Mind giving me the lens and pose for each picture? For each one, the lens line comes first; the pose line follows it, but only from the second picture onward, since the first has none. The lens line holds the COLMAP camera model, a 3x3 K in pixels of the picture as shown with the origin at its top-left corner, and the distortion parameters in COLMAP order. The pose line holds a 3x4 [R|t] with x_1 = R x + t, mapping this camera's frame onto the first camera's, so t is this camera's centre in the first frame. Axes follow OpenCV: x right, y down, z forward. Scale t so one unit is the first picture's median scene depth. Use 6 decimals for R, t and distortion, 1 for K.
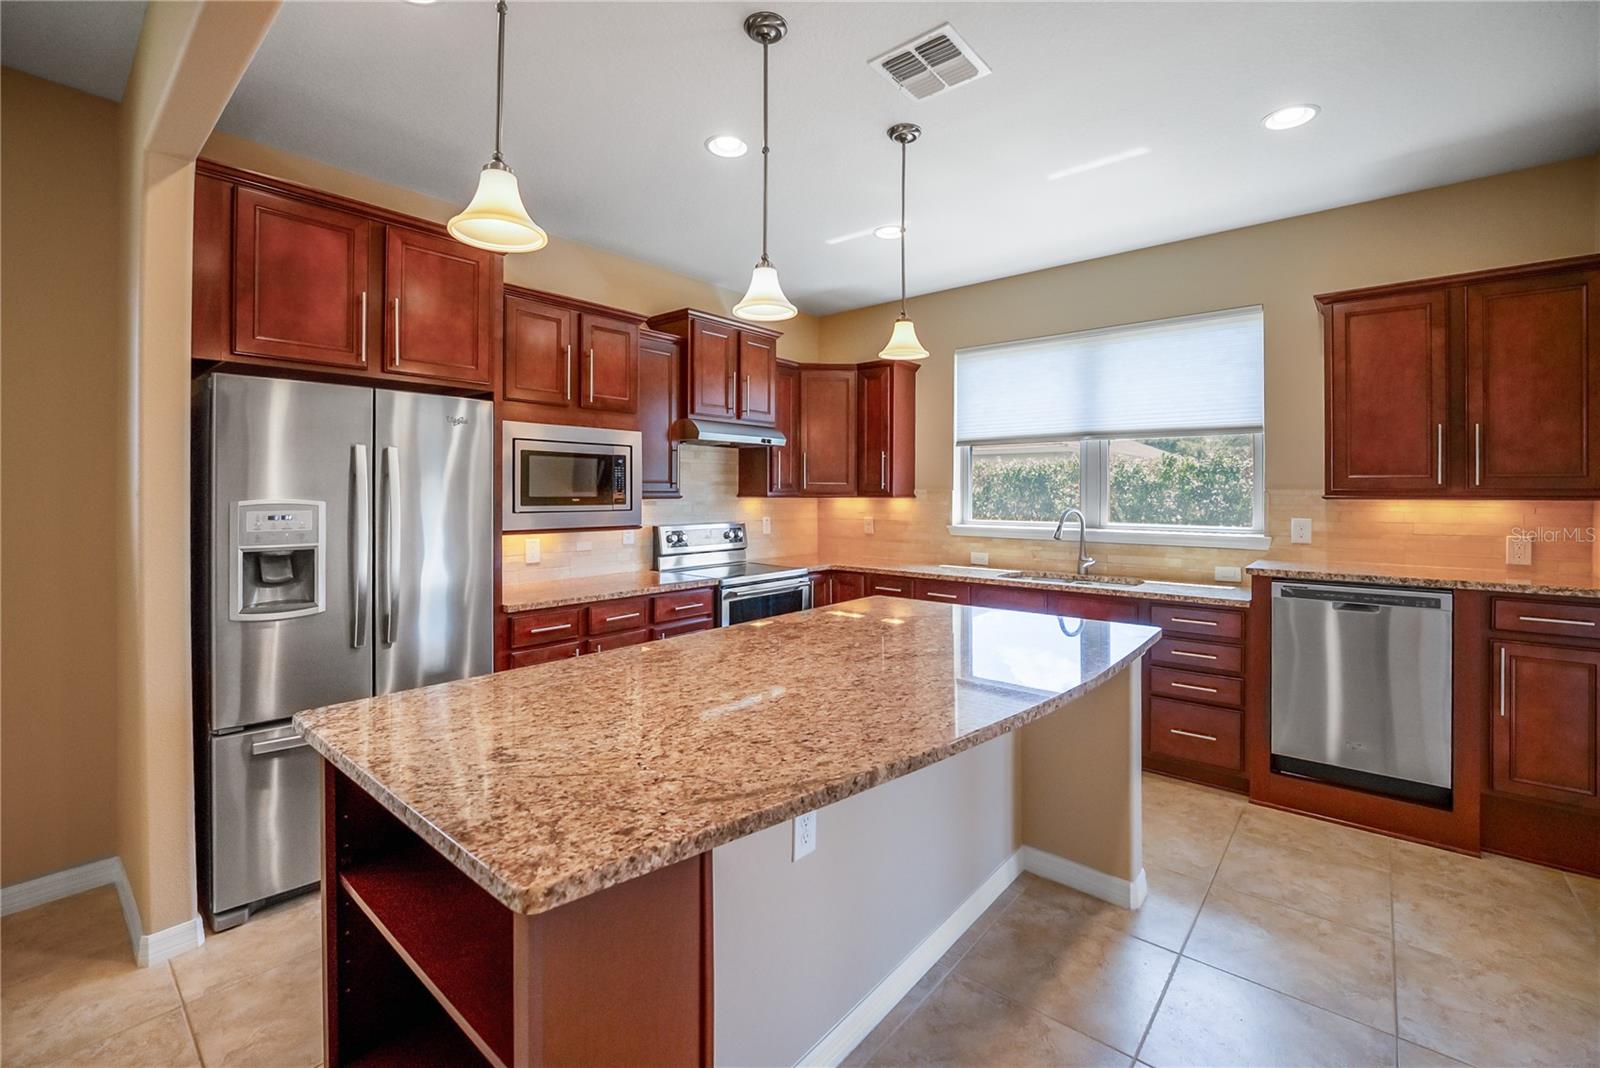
lens RADIAL K [[689.5, 0, 813.6], [0, 689.5, 492.3], [0, 0, 1]] dist [-0.019357, 0.000517]
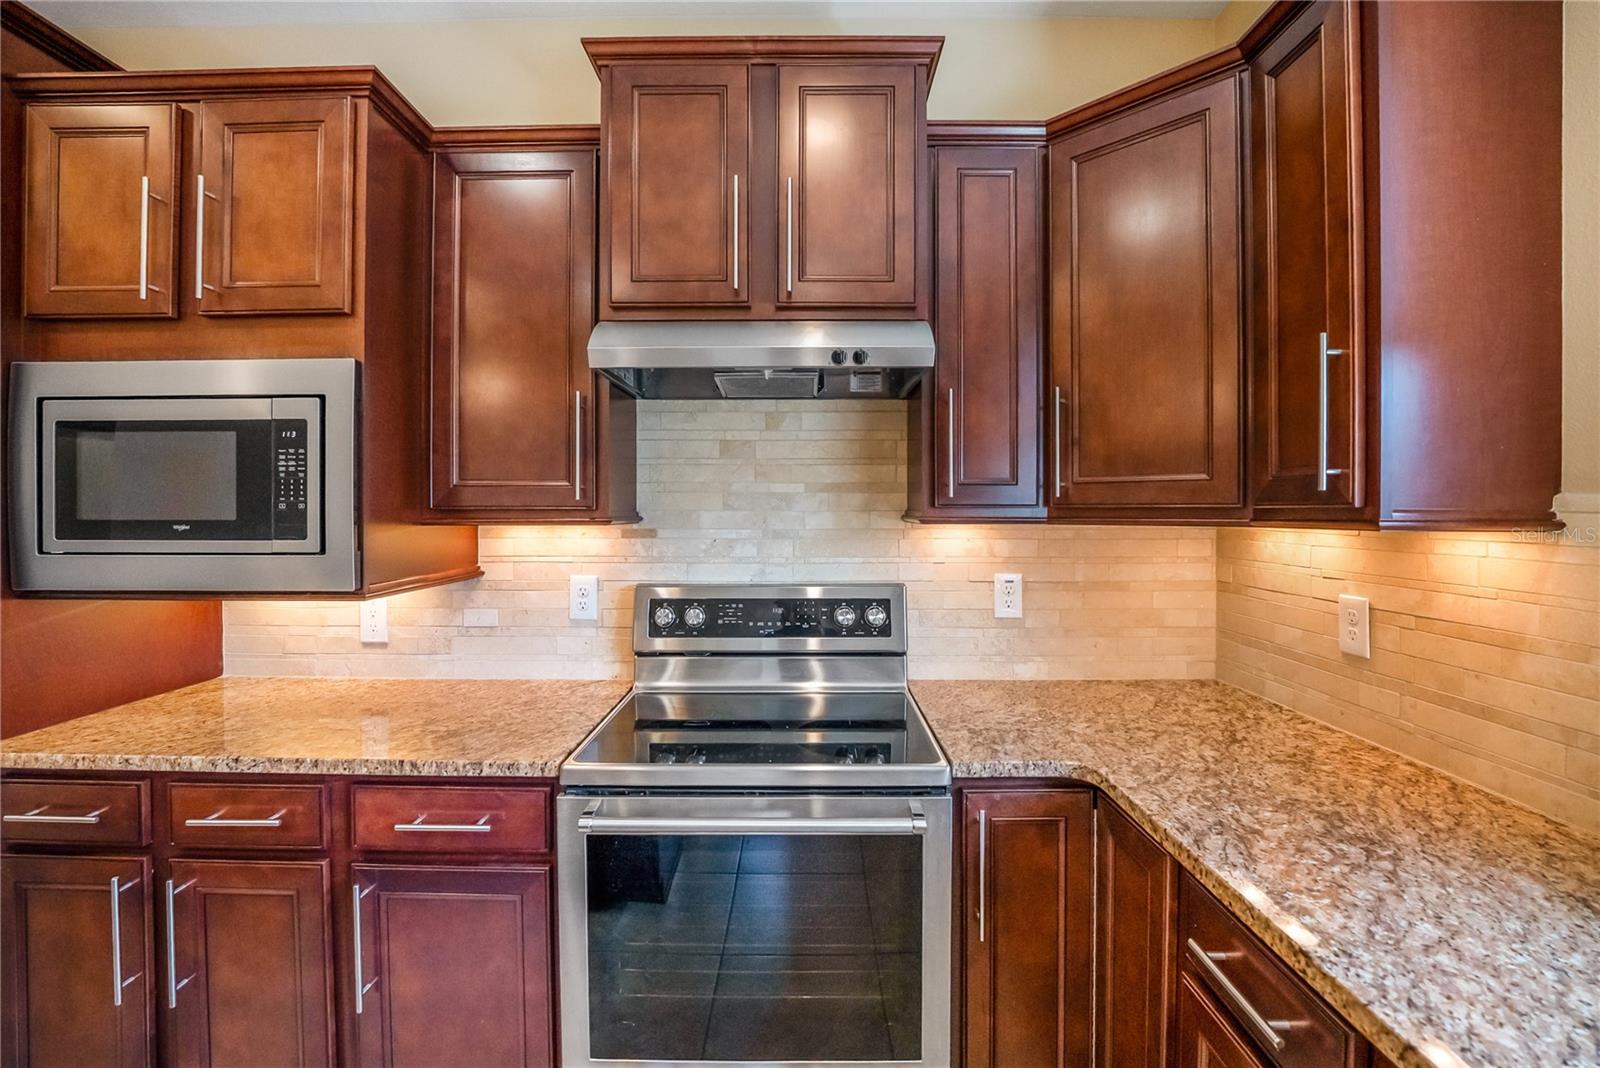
lens RADIAL K [[696.5, 0, 793.4], [0, 696.5, 515.4], [0, 0, 1]] dist [-0.021753, 0.000163]
pose [[0.627120, 0.002217, -0.778920, 0.230541], [0.002767, 0.999983, 0.005074, 0.002378], [0.778918, -0.005337, 0.627103, 0.971330]]
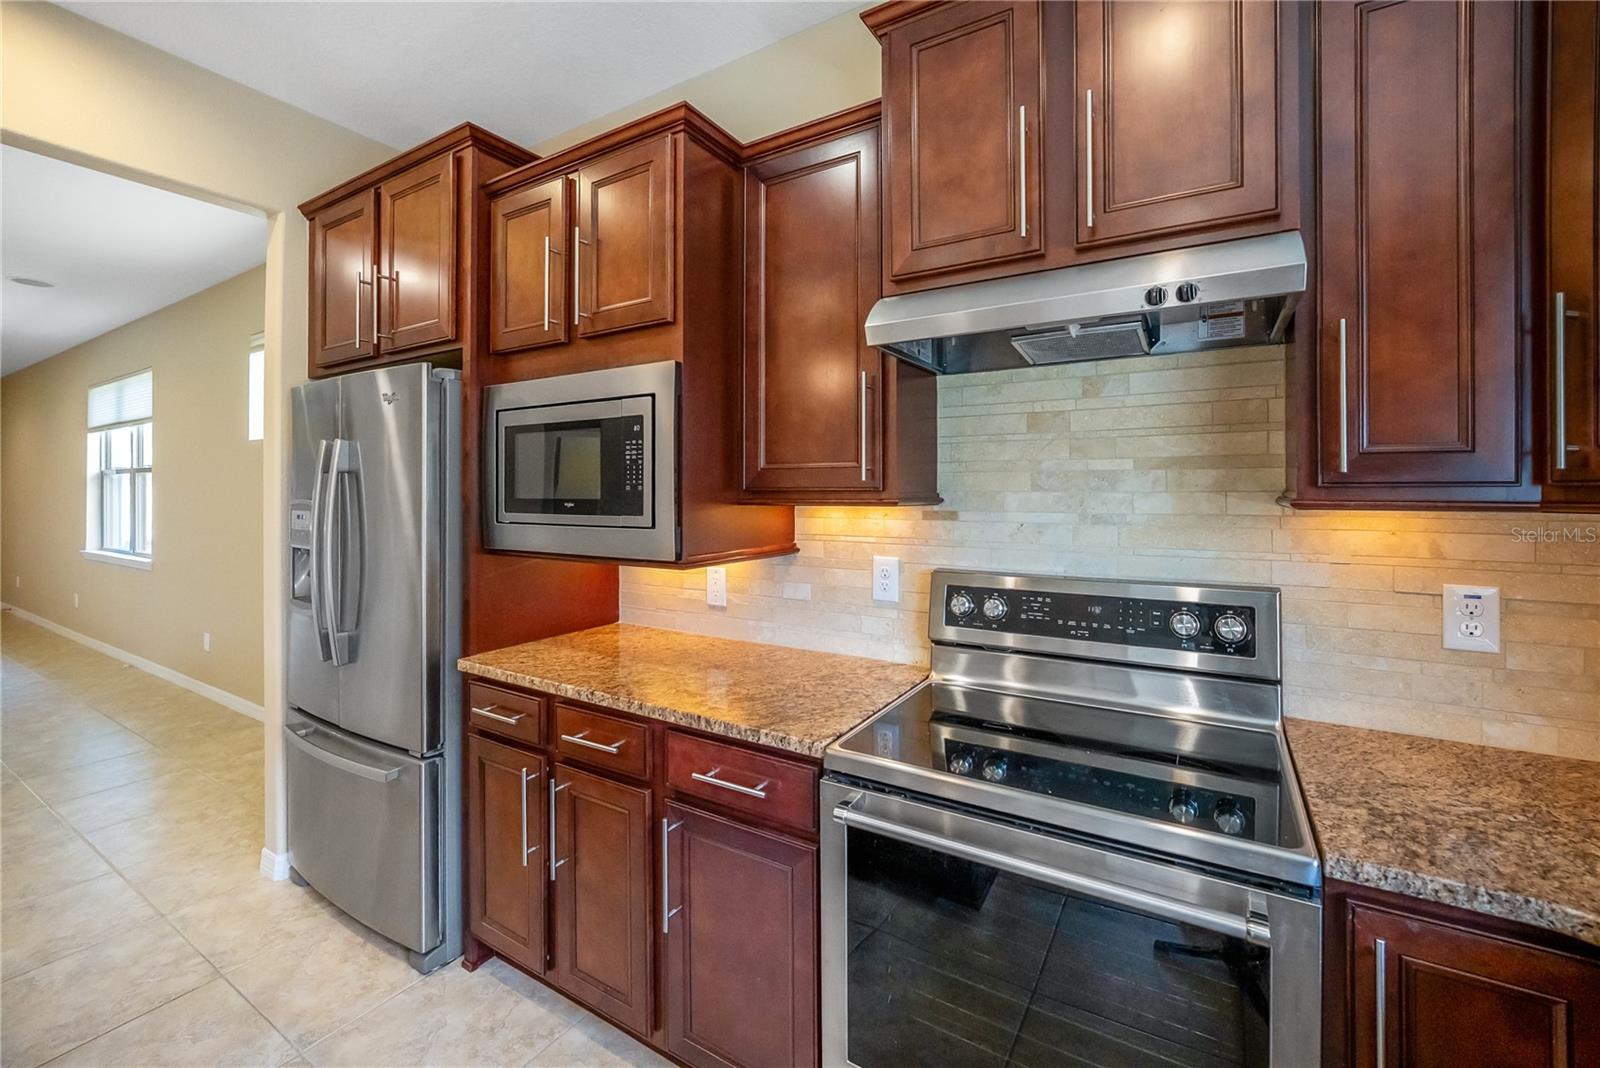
lens RADIAL K [[671.9, 0, 784.8], [0, 671.9, 492.5], [0, 0, 1]] dist [-0.007740, 0.000669]
pose [[0.126737, -0.003328, -0.991931, 0.214485], [0.001473, 0.999994, -0.003167, 0.003194], [0.991935, -0.001059, 0.126741, 1.042386]]
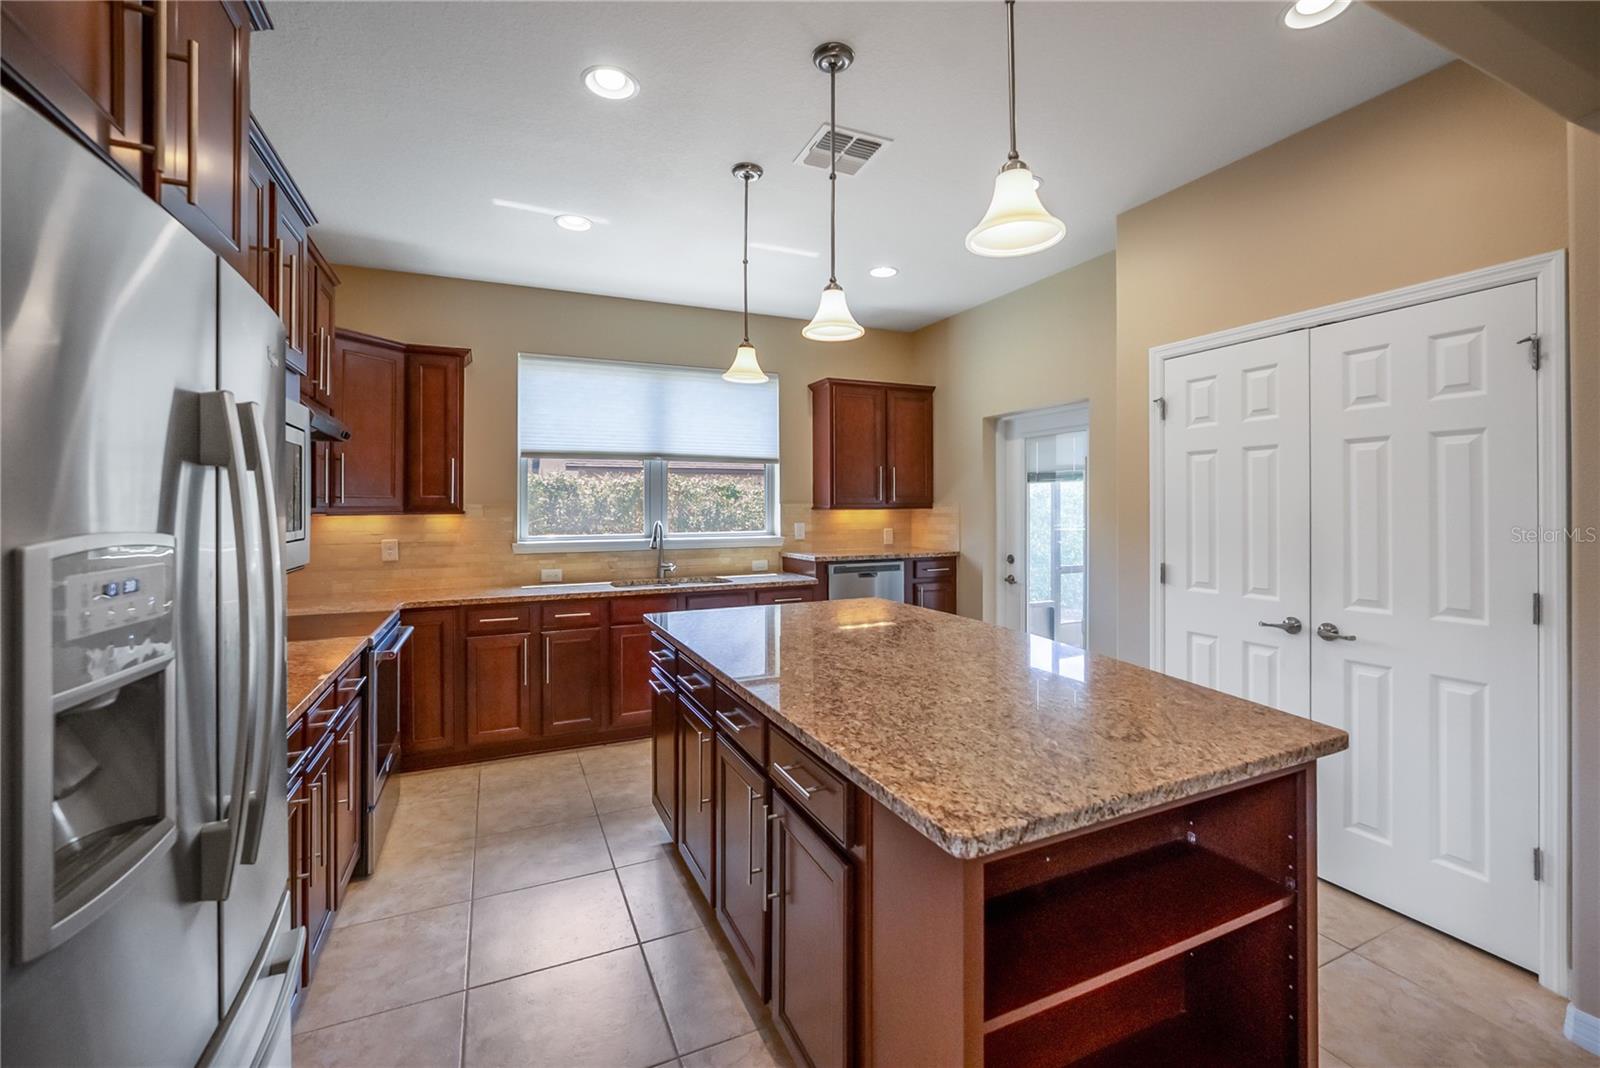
lens RADIAL K [[677.5, 0, 802.3], [0, 677.5, 505.4], [0, 0, 1]] dist [-0.005543, 0.000082]
pose [[0.423826, -0.003271, 0.905738, -0.623556], [0.005610, 0.999984, 0.000986, -0.001490], [-0.905726, 0.004664, 0.423838, 0.372282]]
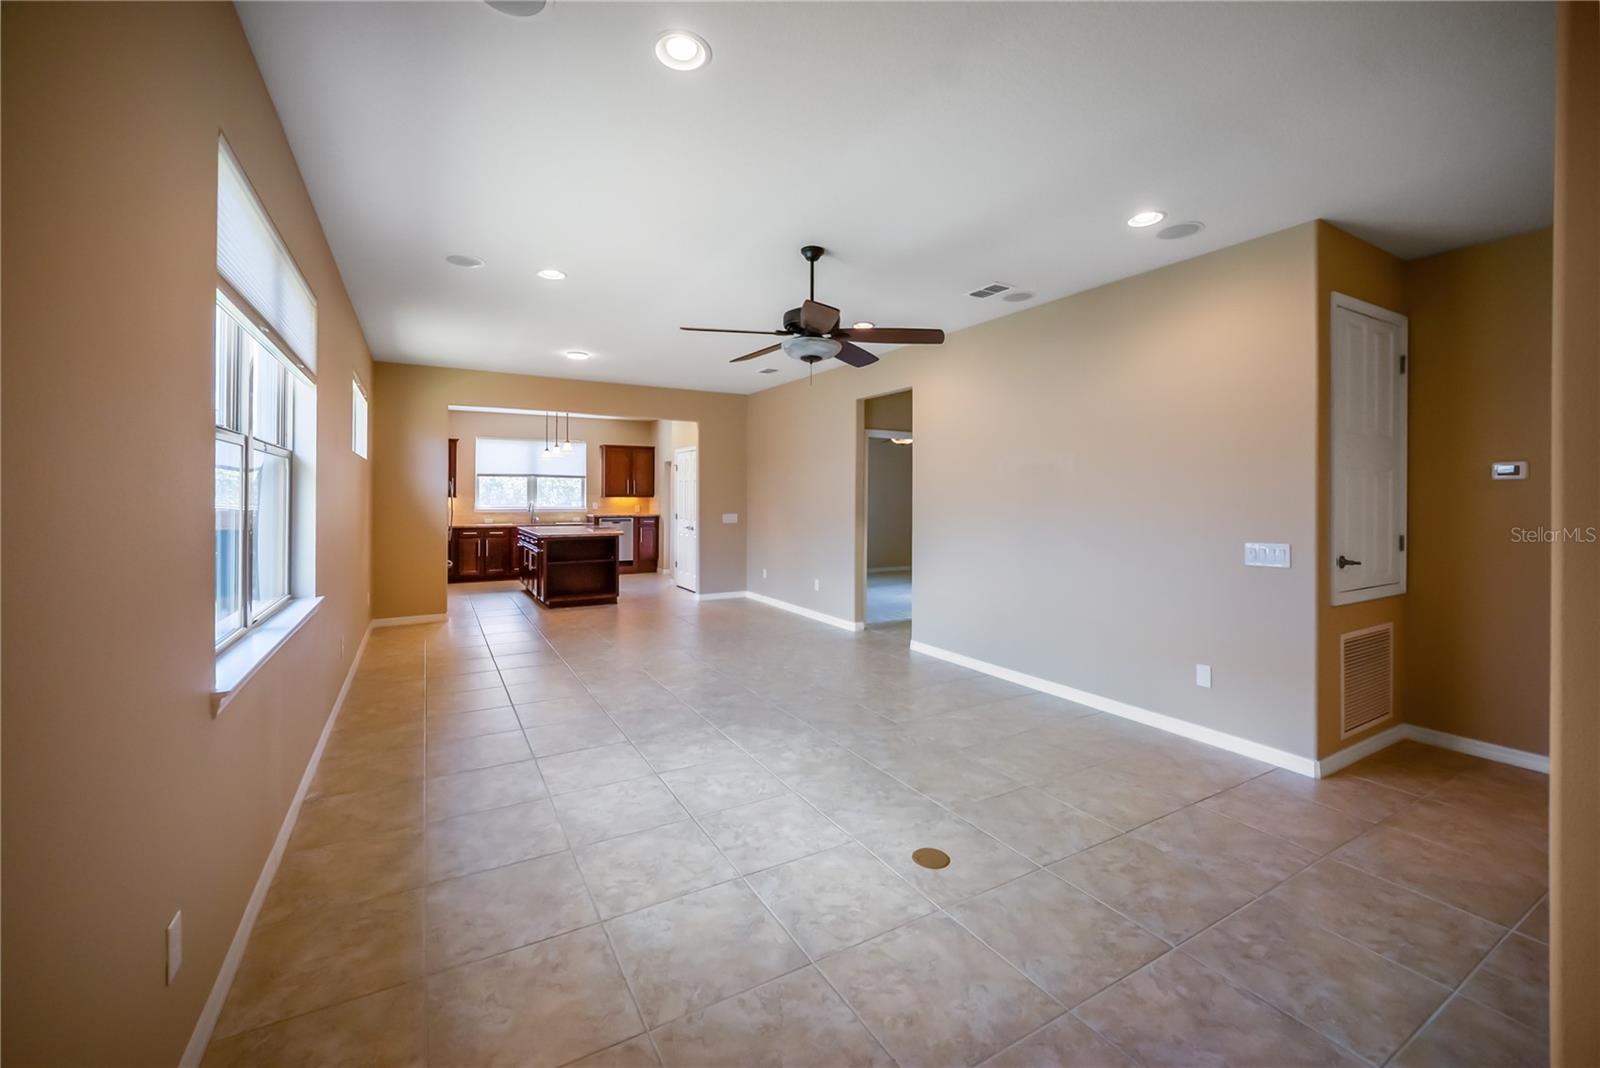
lens RADIAL K [[652.8, 0, 798.9], [0, 652.8, 497.7], [0, 0, 1]] dist [-0.014212, 0.000135]
pose [[0.352261, -0.000962, 0.935901, -2.156487], [-0.003853, 0.999990, 0.002477, -0.000627], [-0.935894, -0.004478, 0.352254, -1.240598]]
